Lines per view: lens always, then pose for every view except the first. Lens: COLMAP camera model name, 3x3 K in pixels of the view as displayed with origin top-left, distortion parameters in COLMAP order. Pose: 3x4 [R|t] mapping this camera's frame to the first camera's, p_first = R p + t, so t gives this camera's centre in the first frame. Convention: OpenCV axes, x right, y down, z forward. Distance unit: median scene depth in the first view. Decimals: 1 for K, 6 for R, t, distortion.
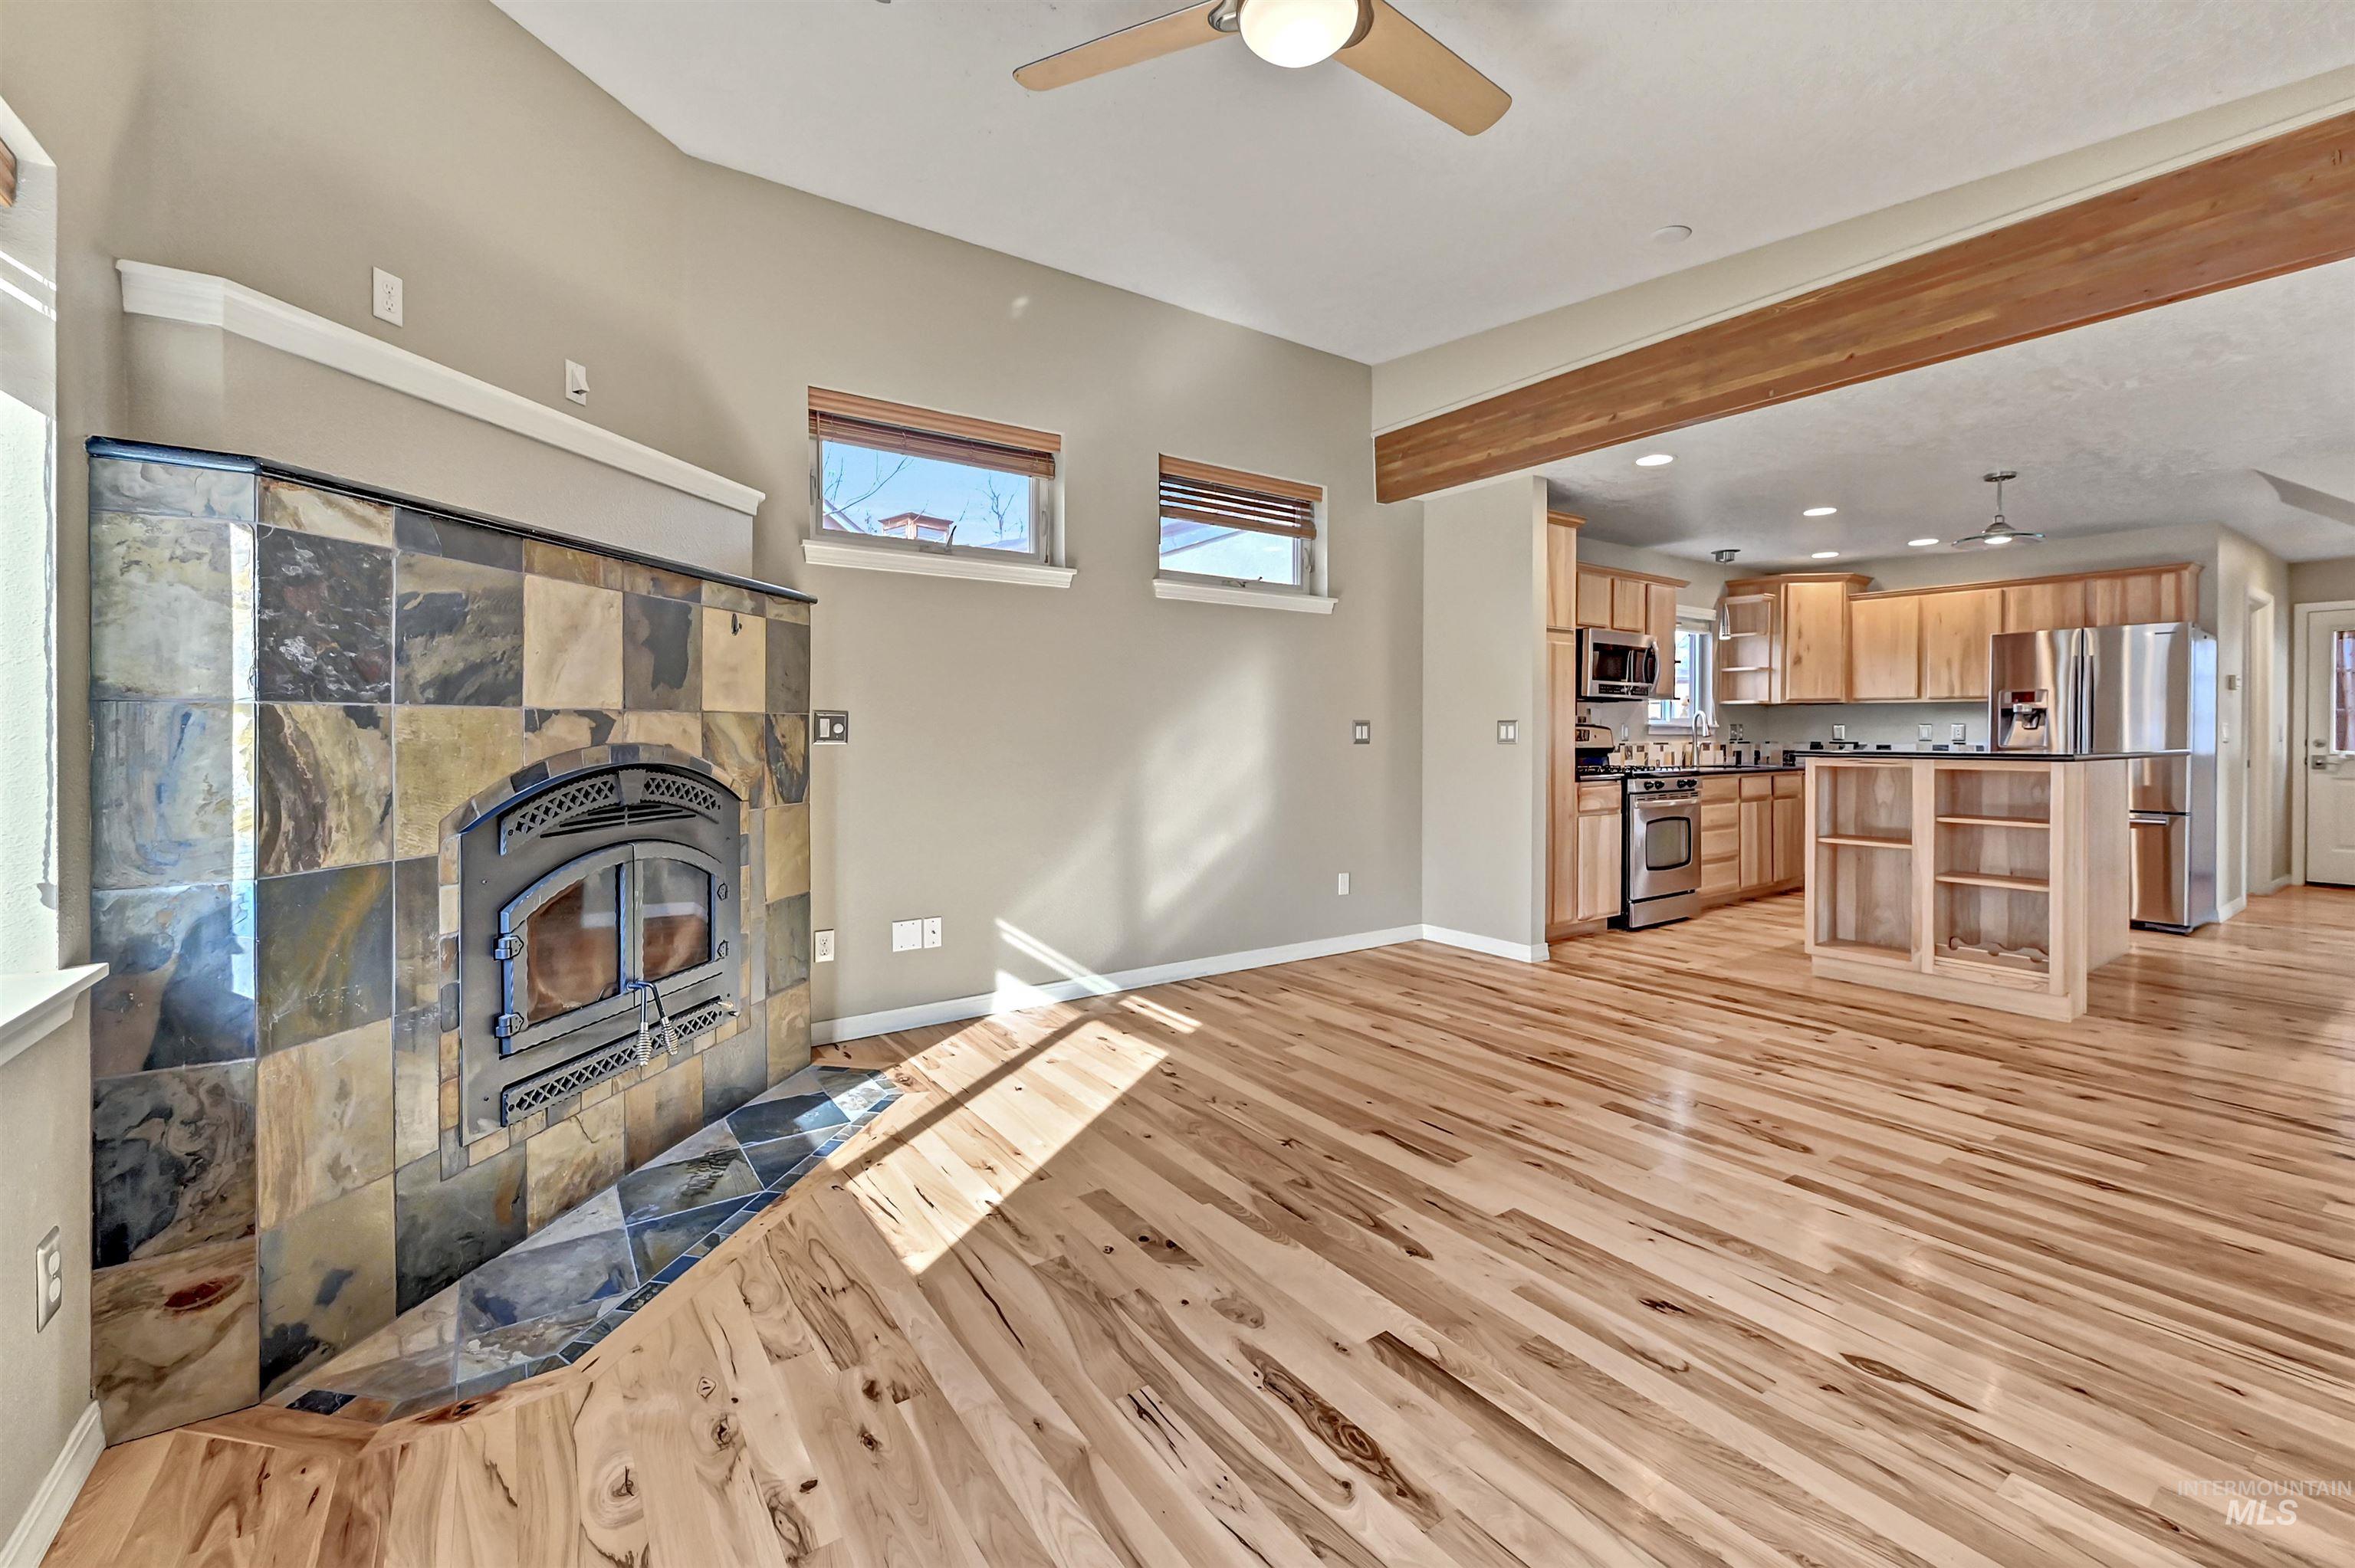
lens RADIAL K [[948.5, 0, 1202.2], [0, 948.5, 748.9], [0, 0, 1]] dist [-0.003371, 0.001440]
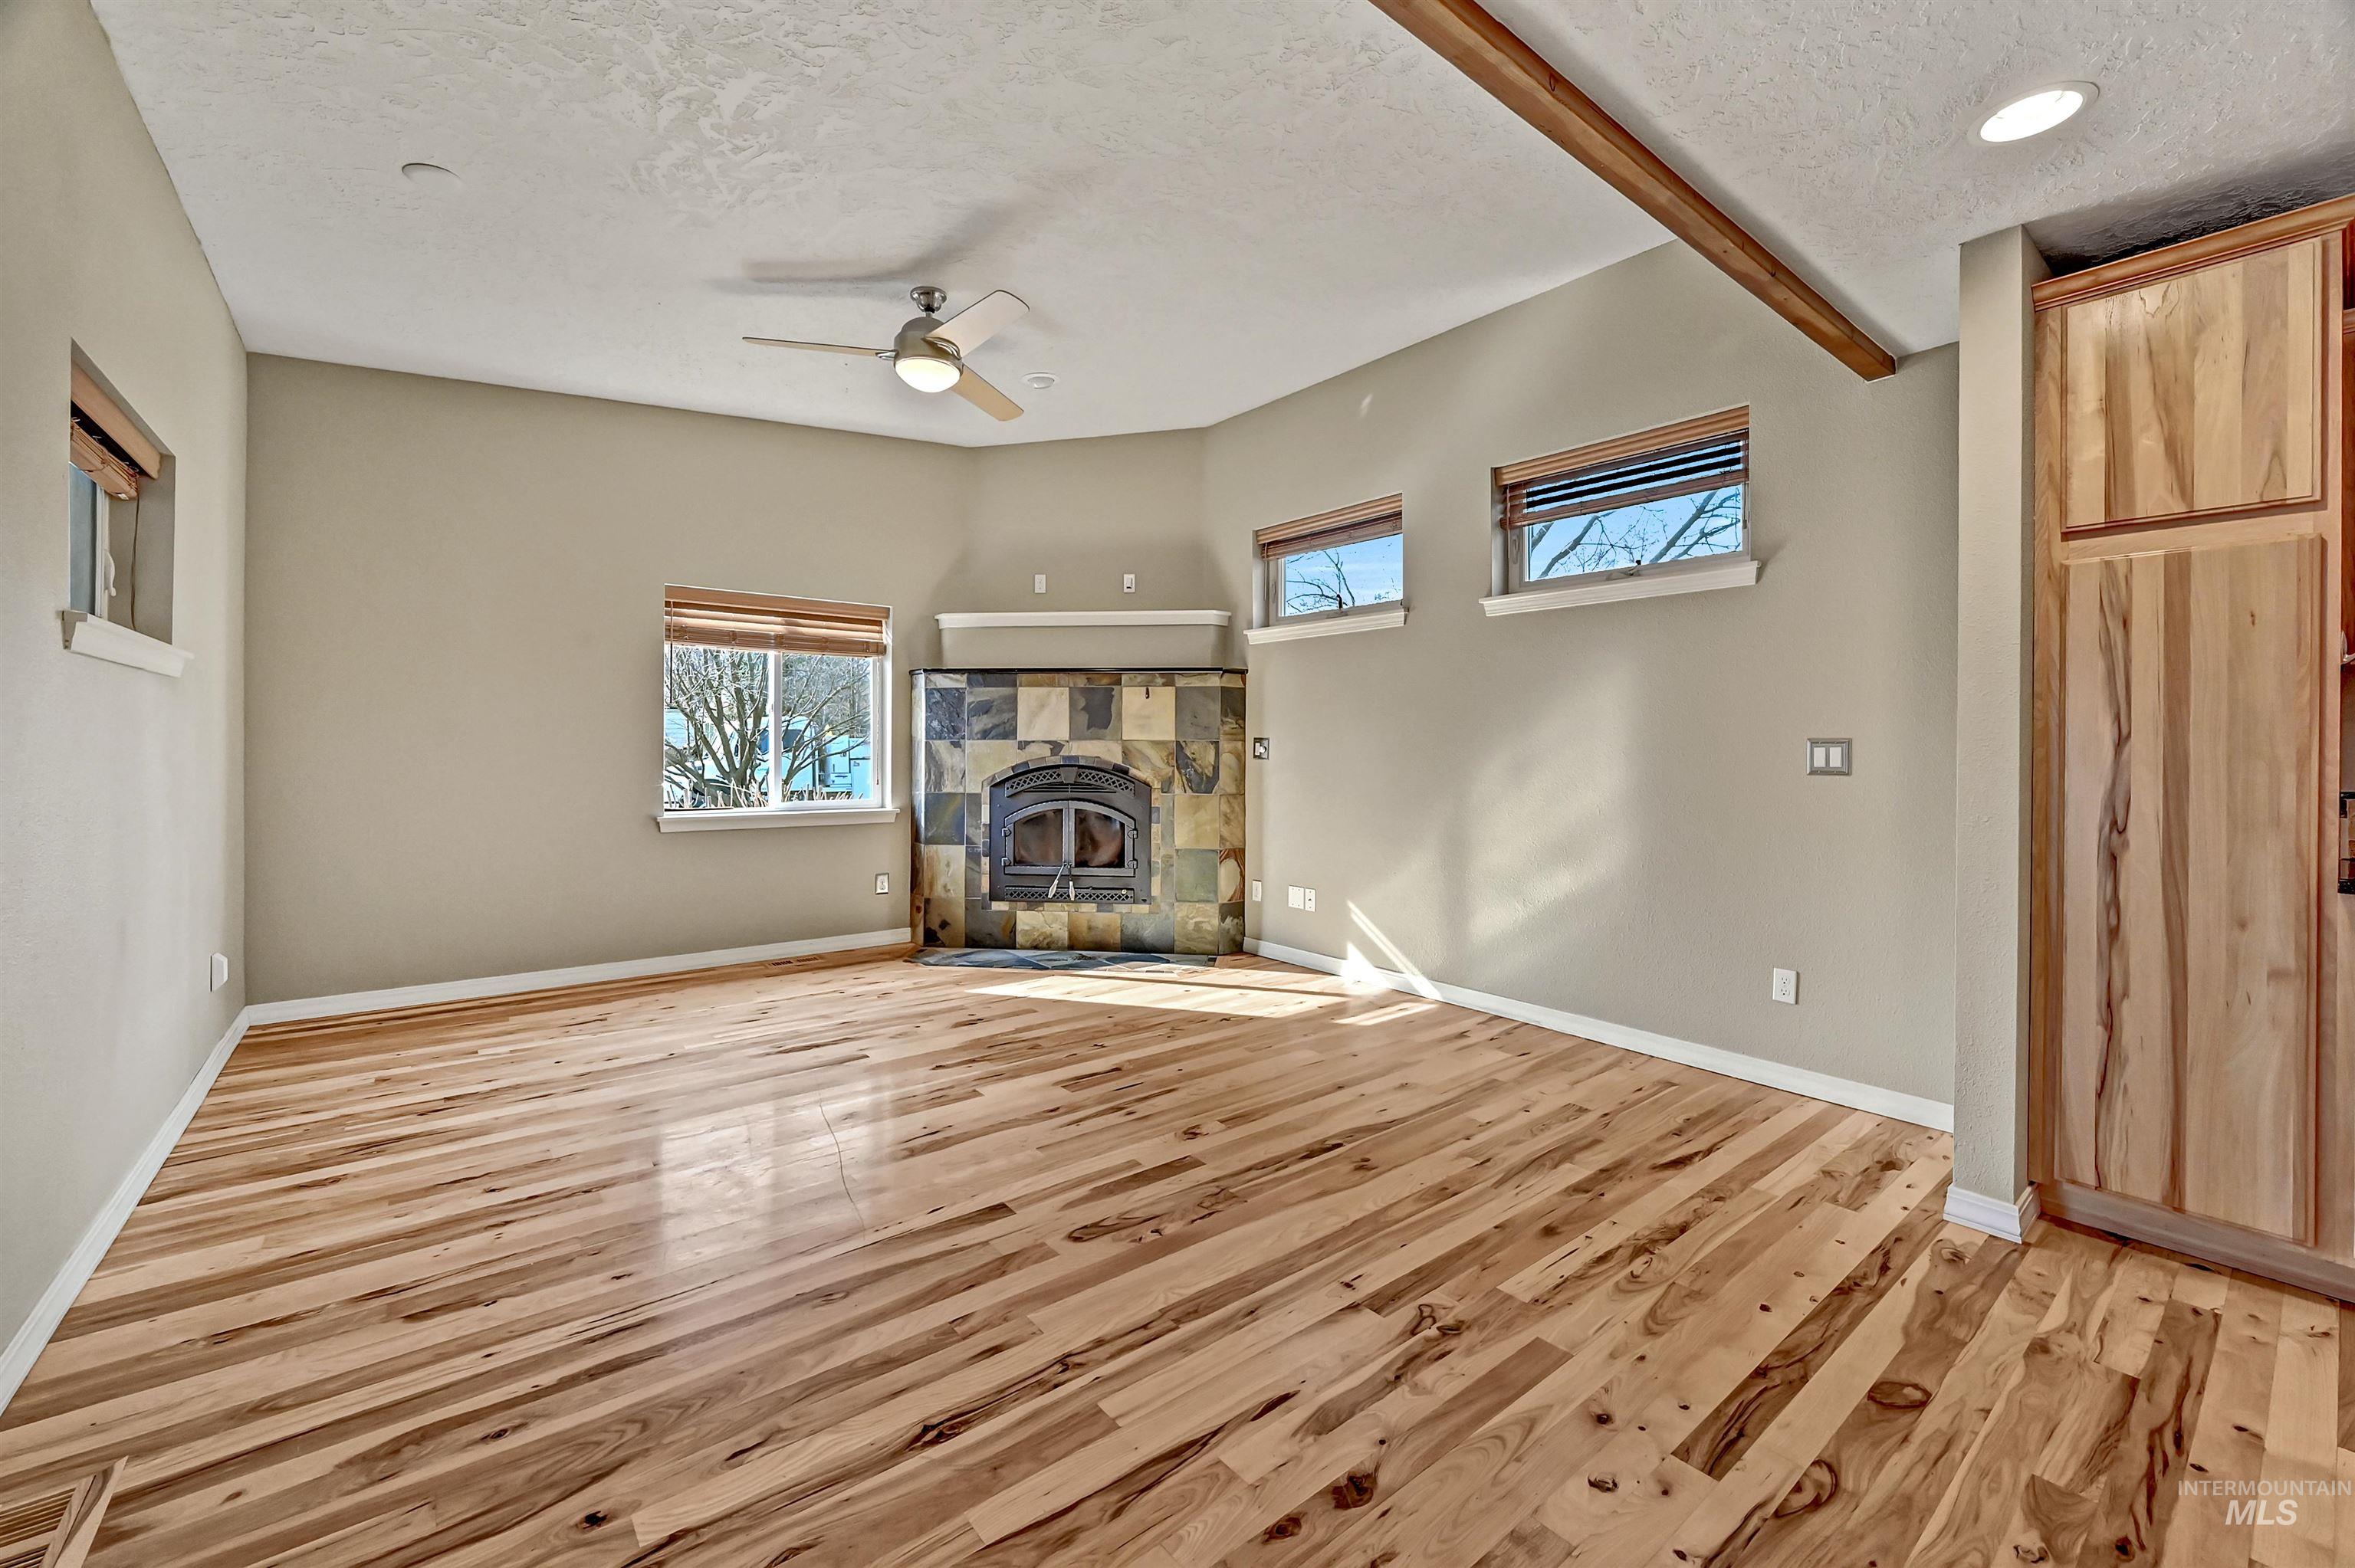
lens RADIAL K [[948.5, 0, 1184.4], [0, 948.5, 744.4], [0, 0, 1]] dist [-0.003371, 0.001440]
pose [[0.068593, -0.005844, -0.997628, 1.223260], [-0.025538, 0.999645, -0.007611, -0.015634], [0.997318, 0.026000, 0.068419, 0.837785]]
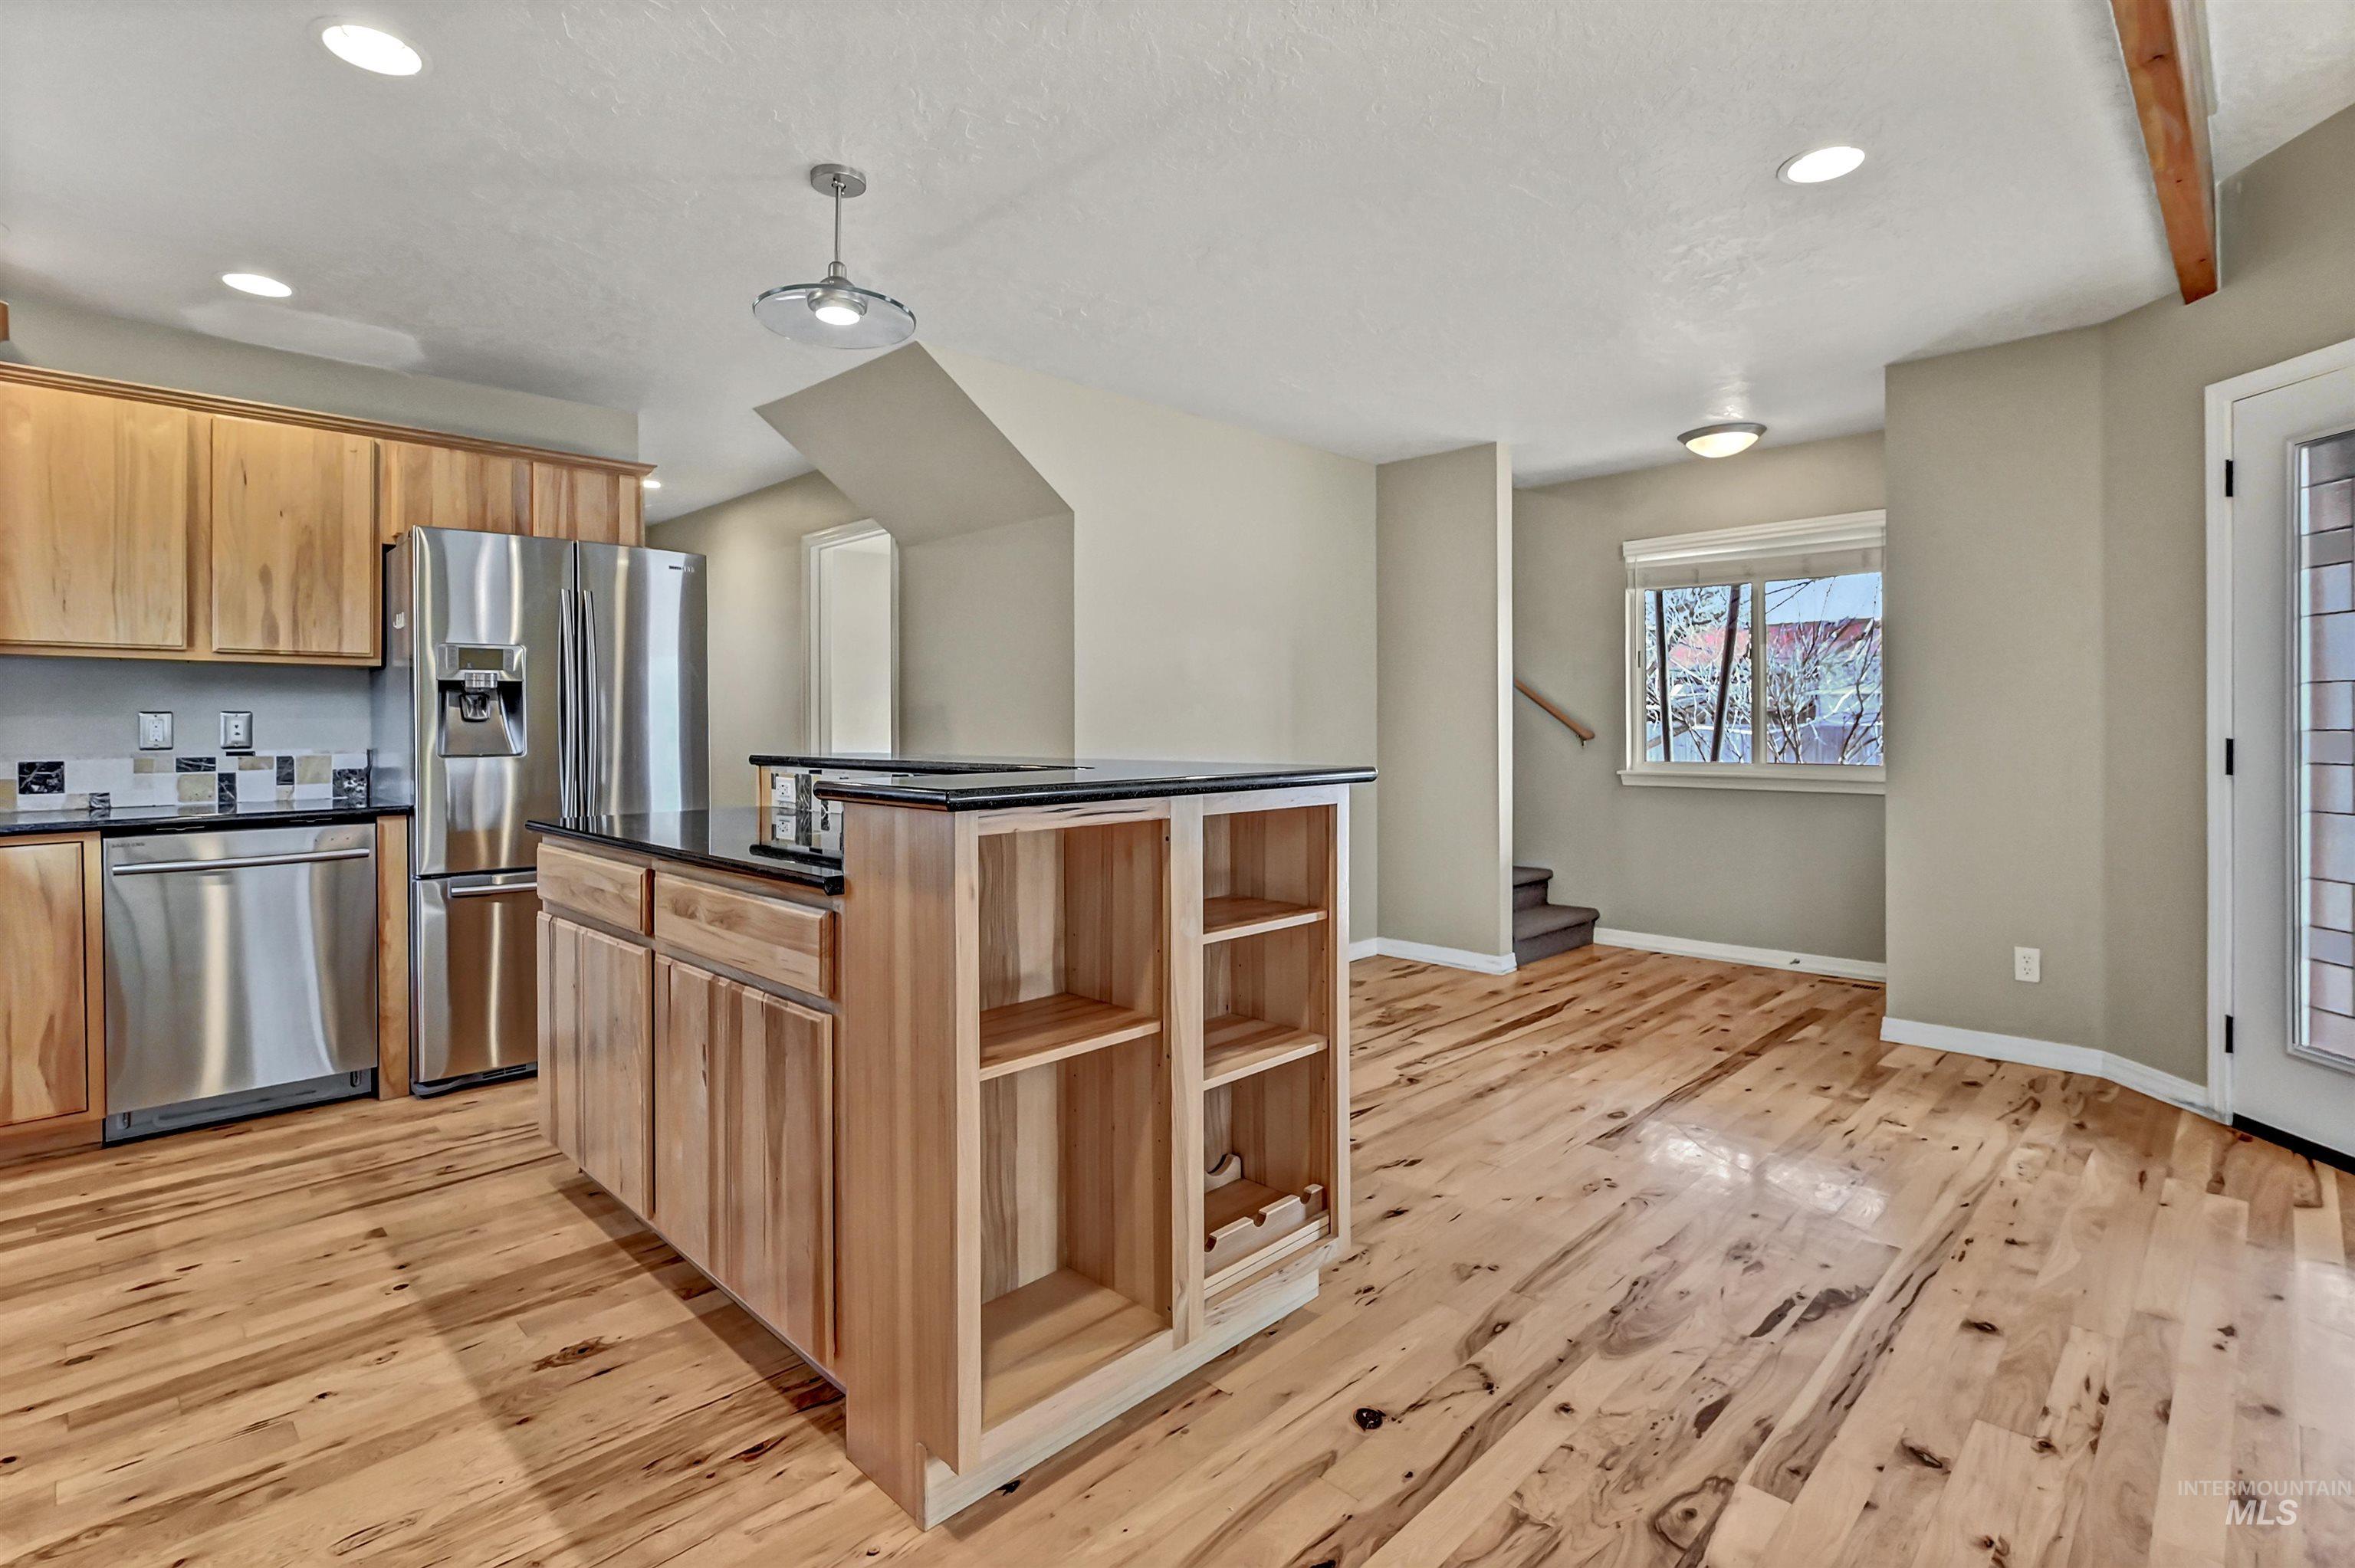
lens RADIAL K [[1116.2, 0, 1164.2], [0, 1116.2, 744.3], [0, 0, 1]] dist [-0.000485, 0.000658]
pose [[-0.155665, -0.017831, 0.987649, 0.400892], [0.023263, 0.999494, 0.021711, -0.025125], [-0.987536, 0.026355, -0.155172, 1.384531]]
